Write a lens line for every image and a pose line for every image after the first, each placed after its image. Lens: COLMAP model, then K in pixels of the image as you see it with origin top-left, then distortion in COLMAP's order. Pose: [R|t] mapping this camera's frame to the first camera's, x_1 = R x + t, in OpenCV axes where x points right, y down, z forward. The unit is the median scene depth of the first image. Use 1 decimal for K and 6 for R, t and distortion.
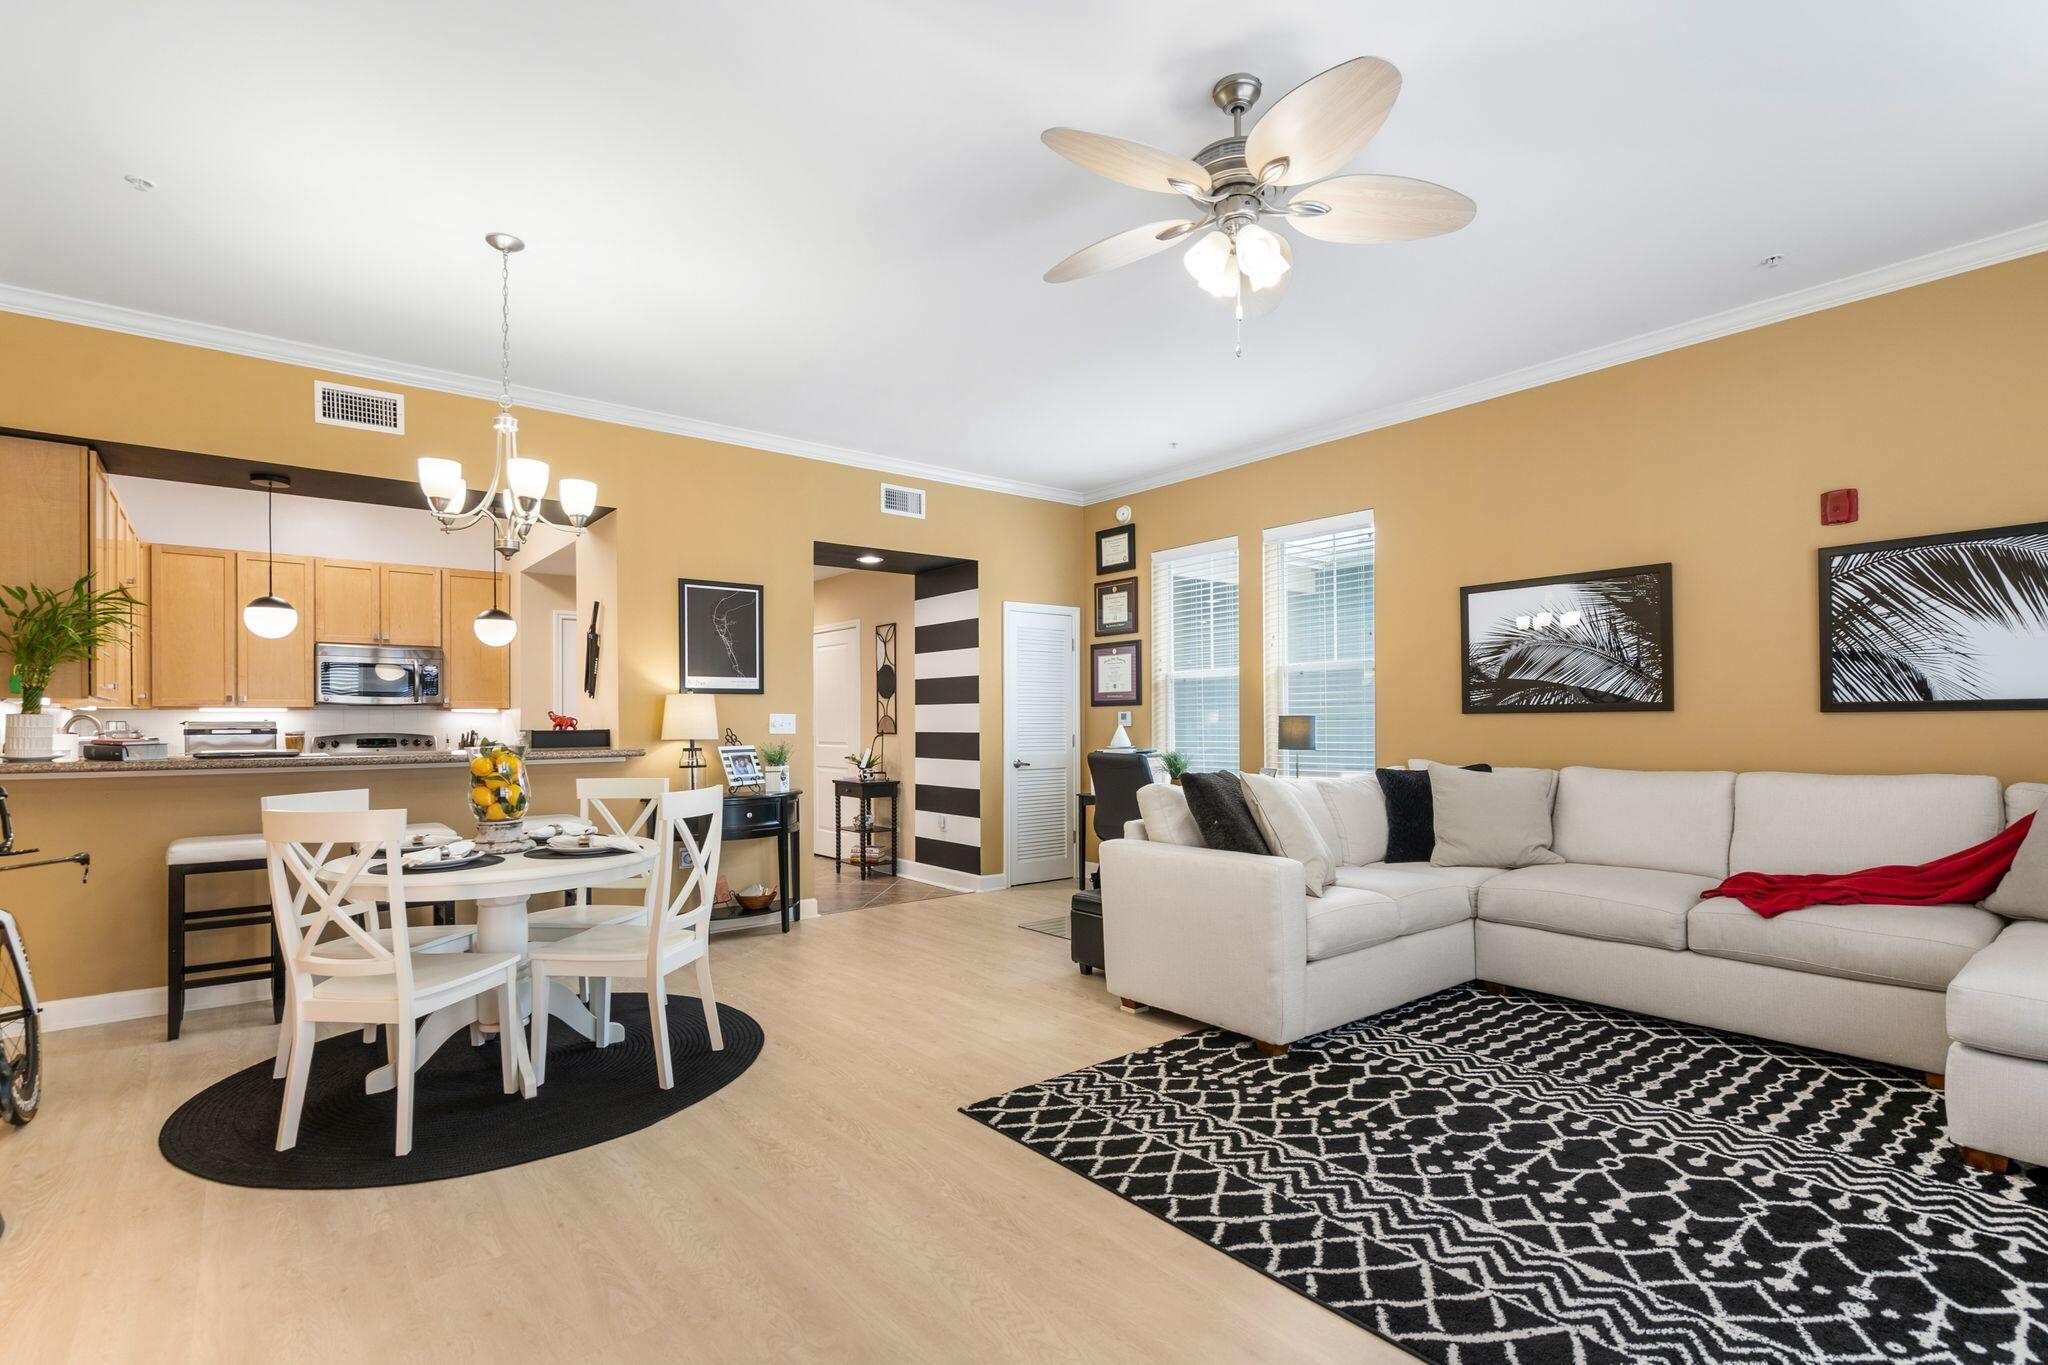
lens RADIAL K [[934.9, 0, 1015.5], [0, 934.9, 721.1], [0, 0, 1]] dist [-0.007177, 0.001884]
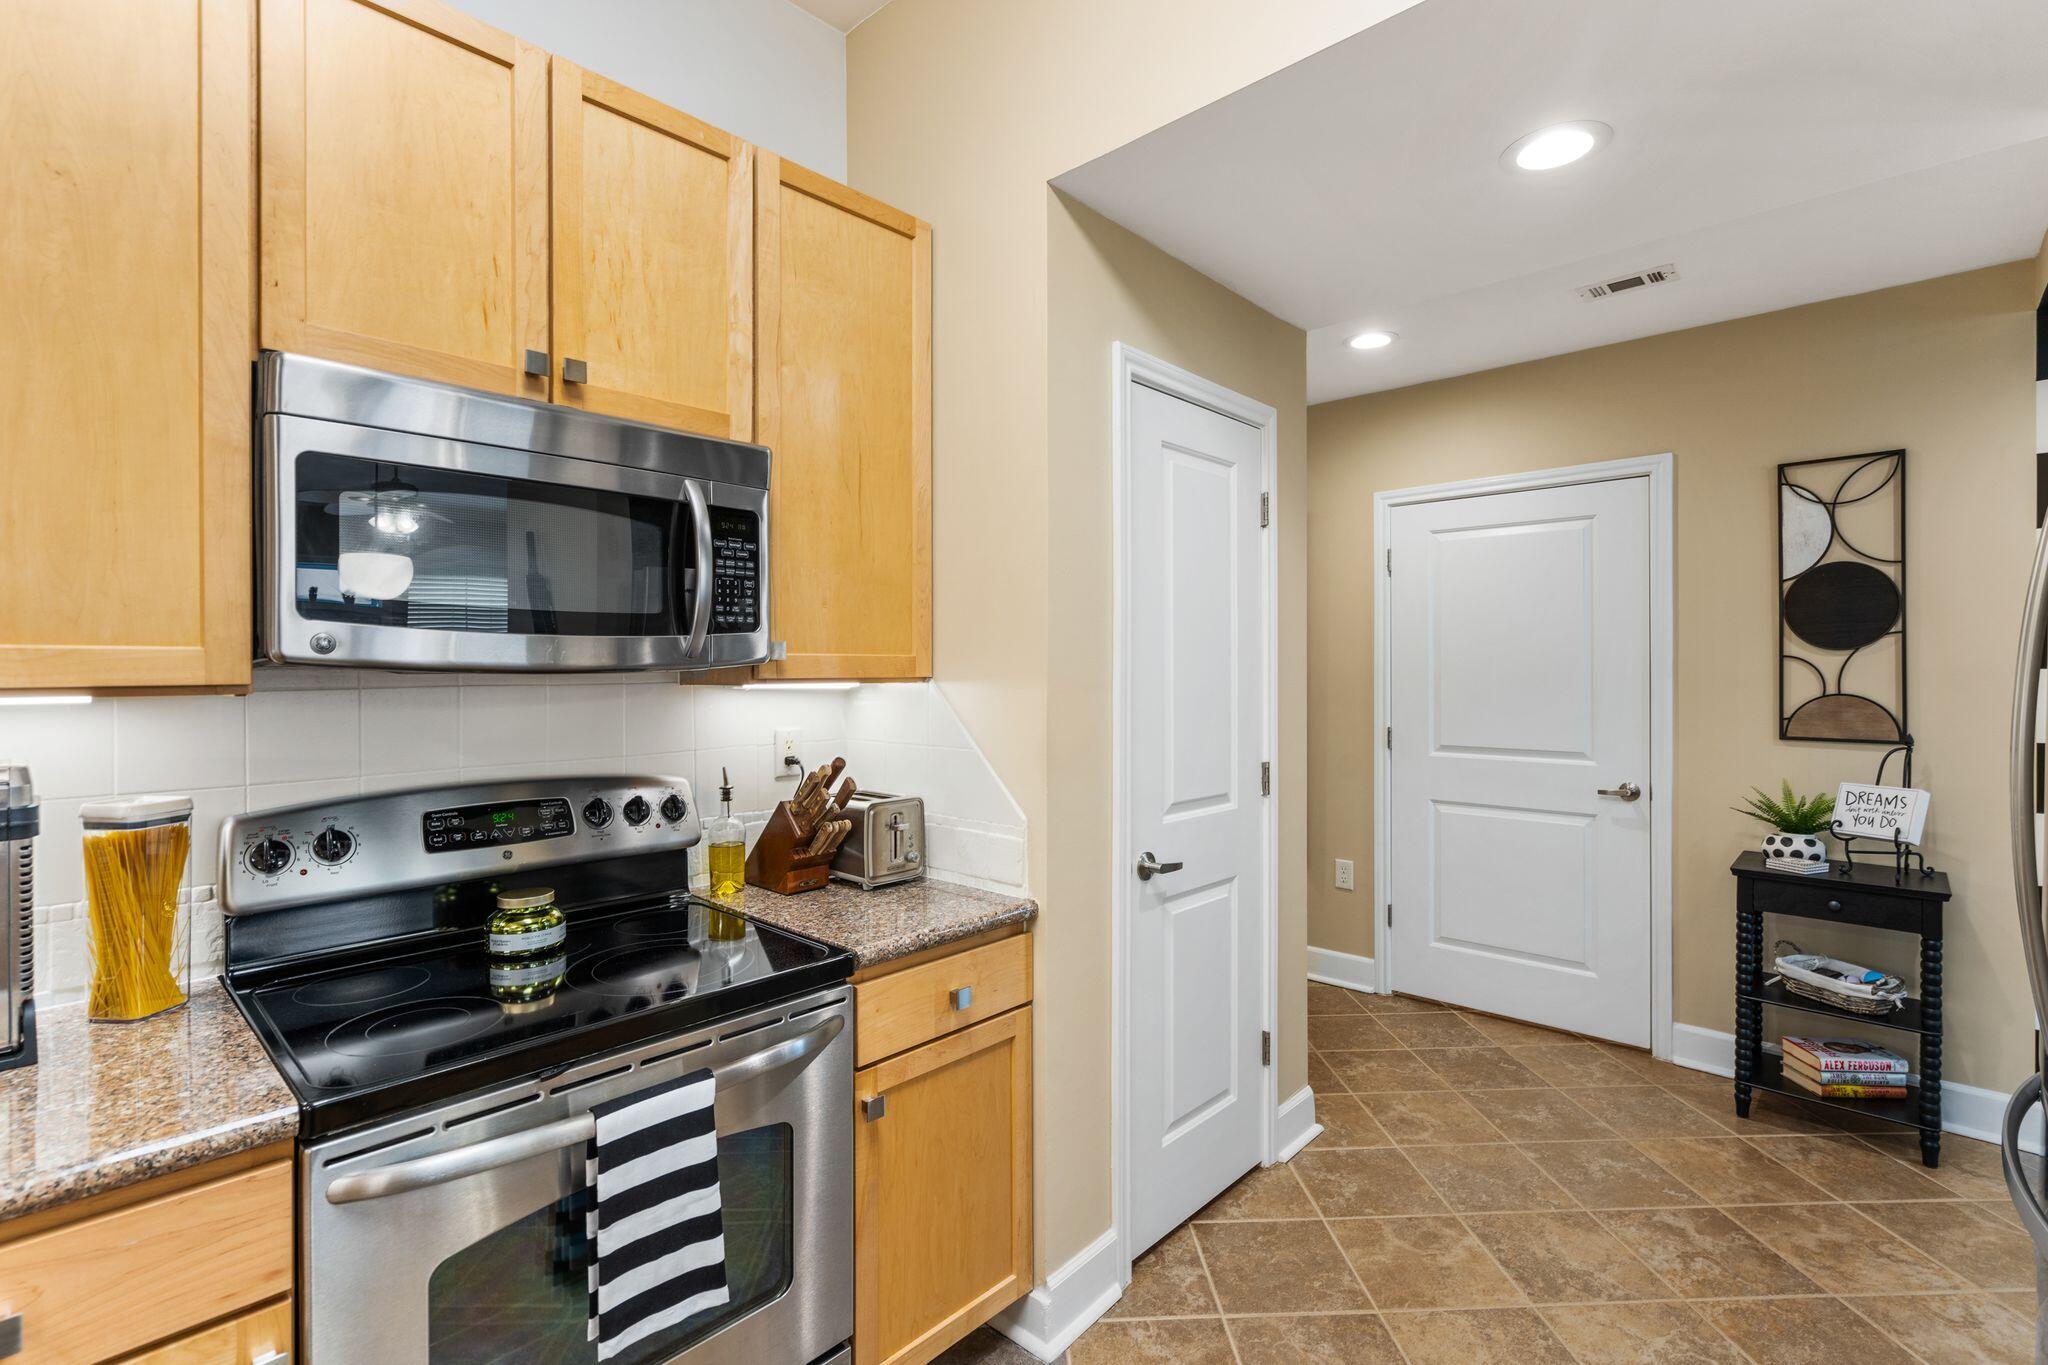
lens RADIAL K [[934.9, 0, 1011.0], [0, 934.9, 663.9], [0, 0, 1]] dist [-0.007177, 0.001884]
pose [[0.992194, 0.005208, 0.124594, -0.765936], [-0.005226, 0.999986, -0.000179, -0.024797], [-0.124593, -0.000473, 0.992208, 0.972900]]
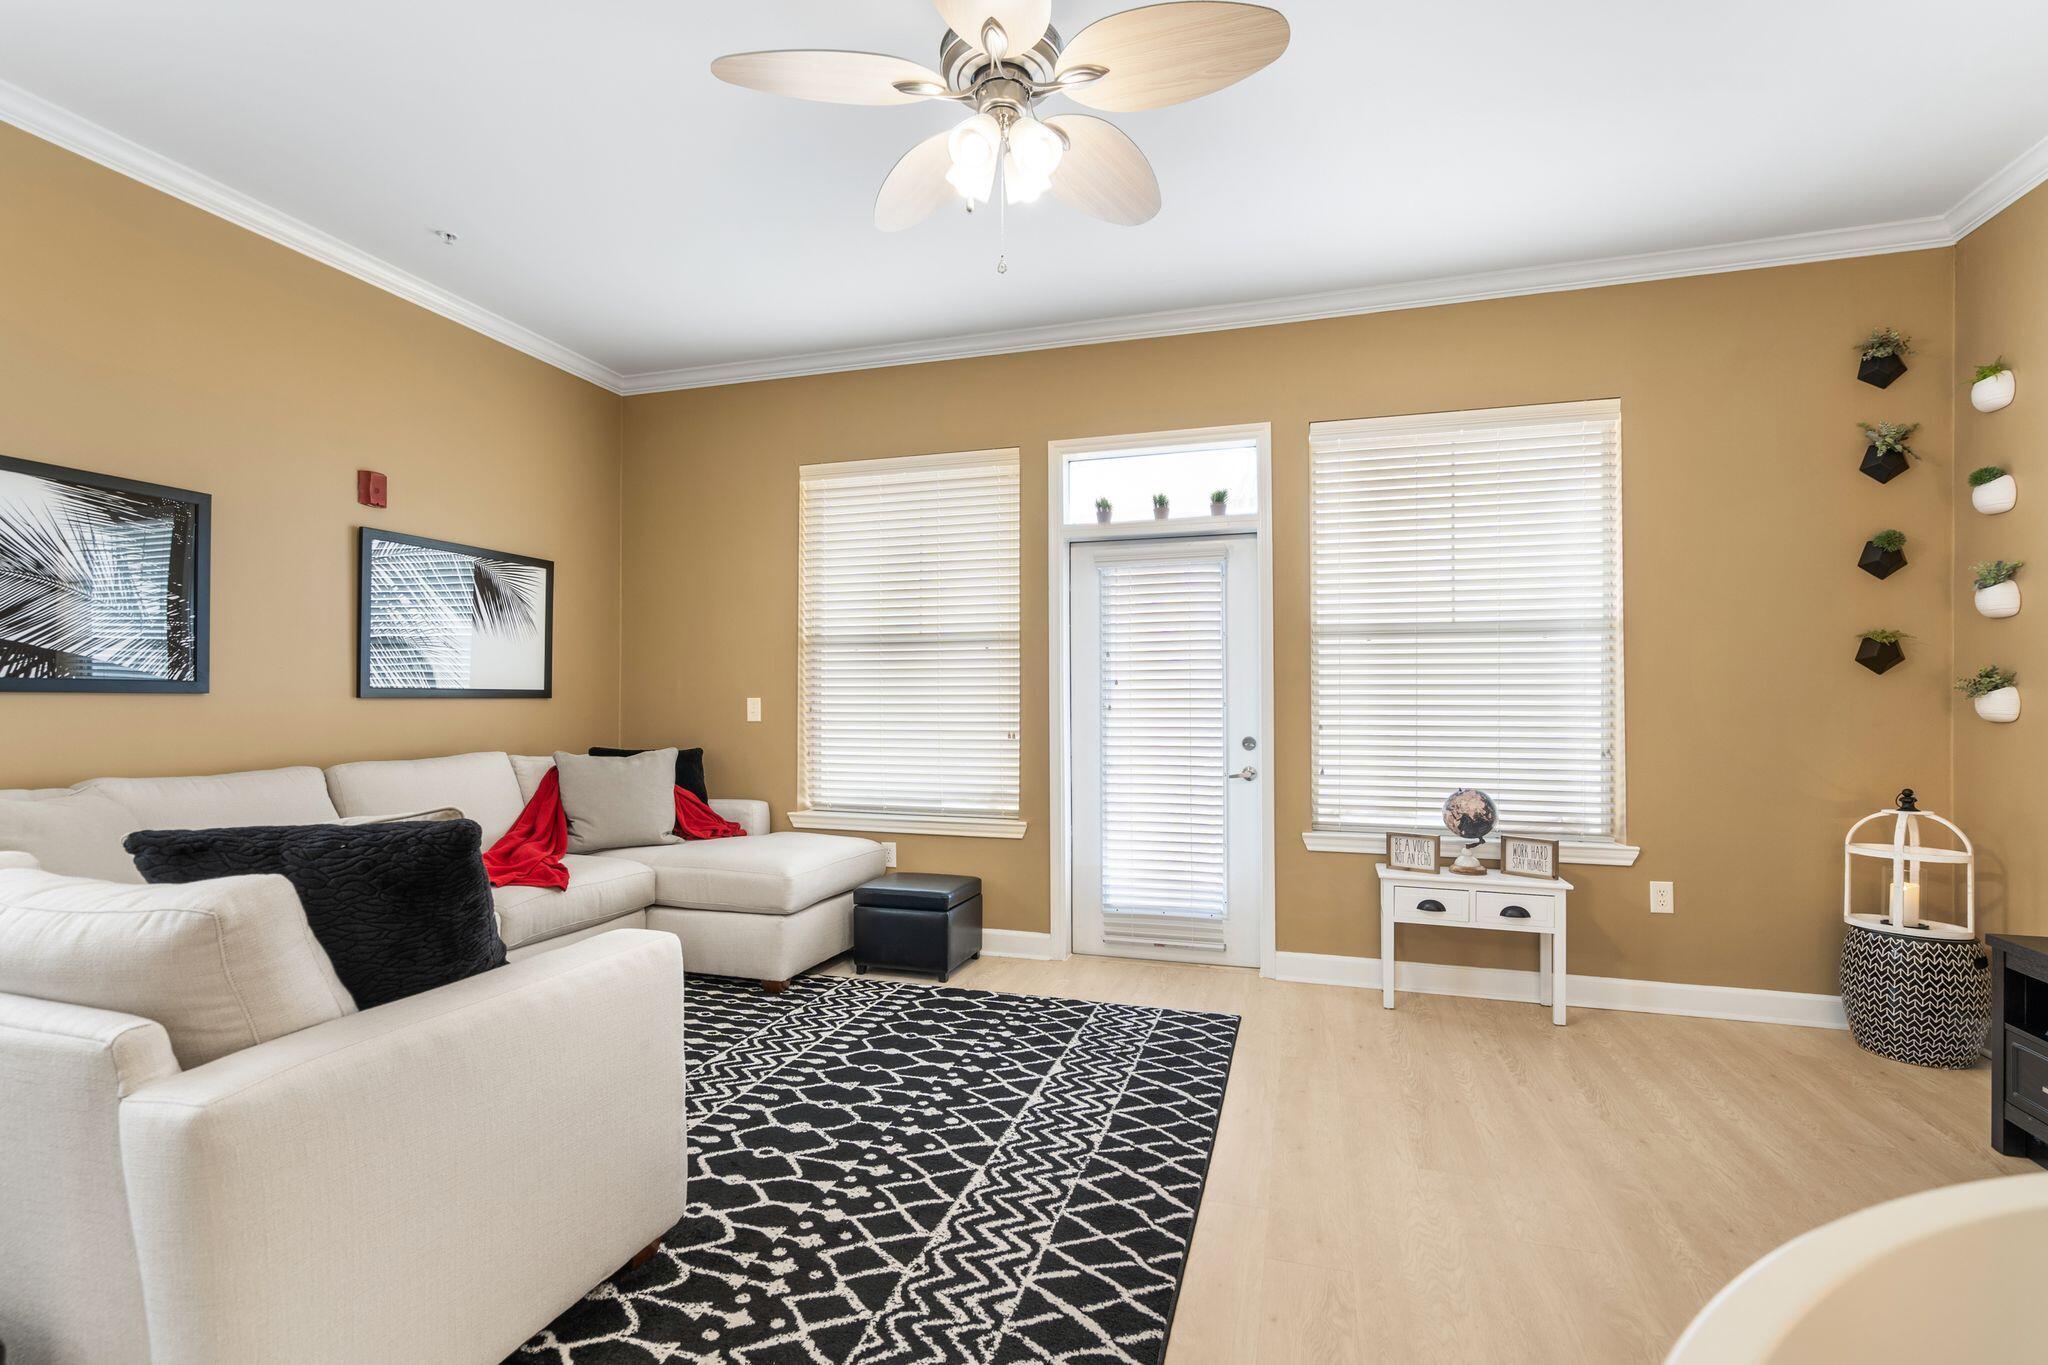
lens RADIAL K [[934.9, 0, 1028.9], [0, 934.9, 698.1], [0, 0, 1]] dist [-0.007177, 0.001884]
pose [[-0.566643, 0.007674, 0.823928, -0.242855], [-0.001018, 0.999949, -0.010014, 0.000216], [-0.823963, -0.006513, -0.566607, 0.751512]]
